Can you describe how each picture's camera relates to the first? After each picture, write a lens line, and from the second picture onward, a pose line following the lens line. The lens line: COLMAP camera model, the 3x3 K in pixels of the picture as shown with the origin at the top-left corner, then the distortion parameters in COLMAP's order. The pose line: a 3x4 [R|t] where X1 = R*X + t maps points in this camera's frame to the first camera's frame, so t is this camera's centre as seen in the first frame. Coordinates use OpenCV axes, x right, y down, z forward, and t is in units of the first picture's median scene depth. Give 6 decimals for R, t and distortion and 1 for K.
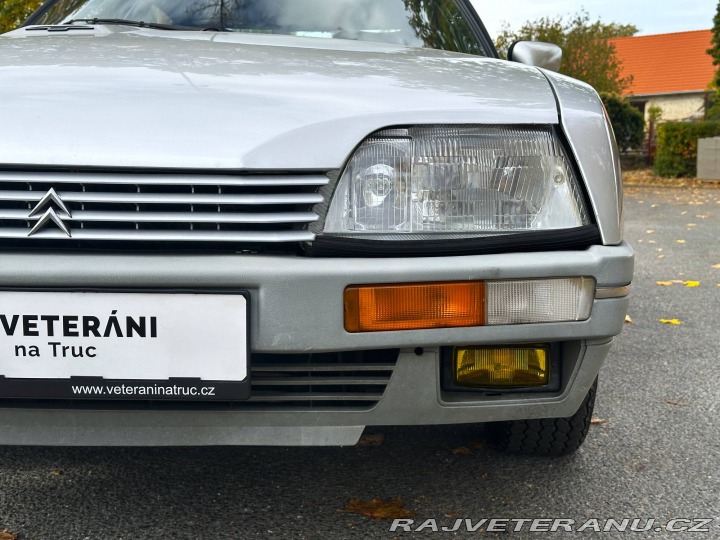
lens RADIAL K [[1004.2, 0, 360.0], [0, 1004.2, 268.1], [0, 0, 1]] dist [0.142102, -0.047932]
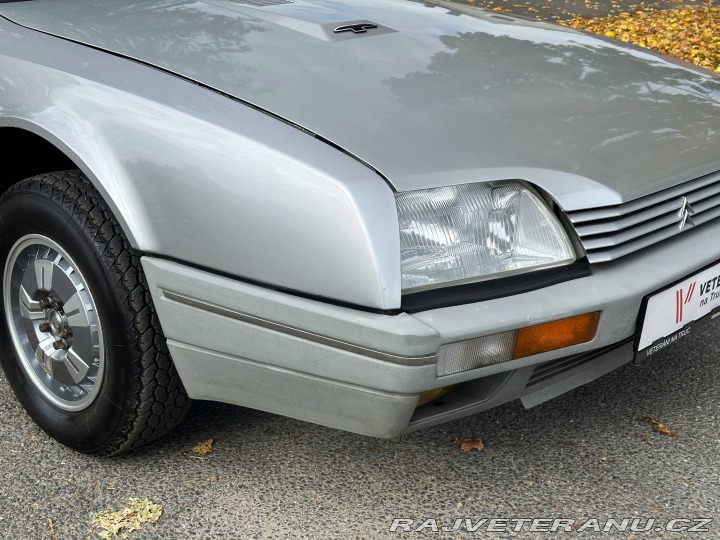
lens RADIAL K [[1004.2, 0, 360.0], [0, 1004.2, 268.1], [0, 0, 1]] dist [0.142102, -0.047932]
pose [[0.657590, -0.245736, 0.712172, -1.809310], [0.075899, 0.962107, 0.261894, -0.430237], [-0.749543, -0.118166, 0.651323, 0.369771]]
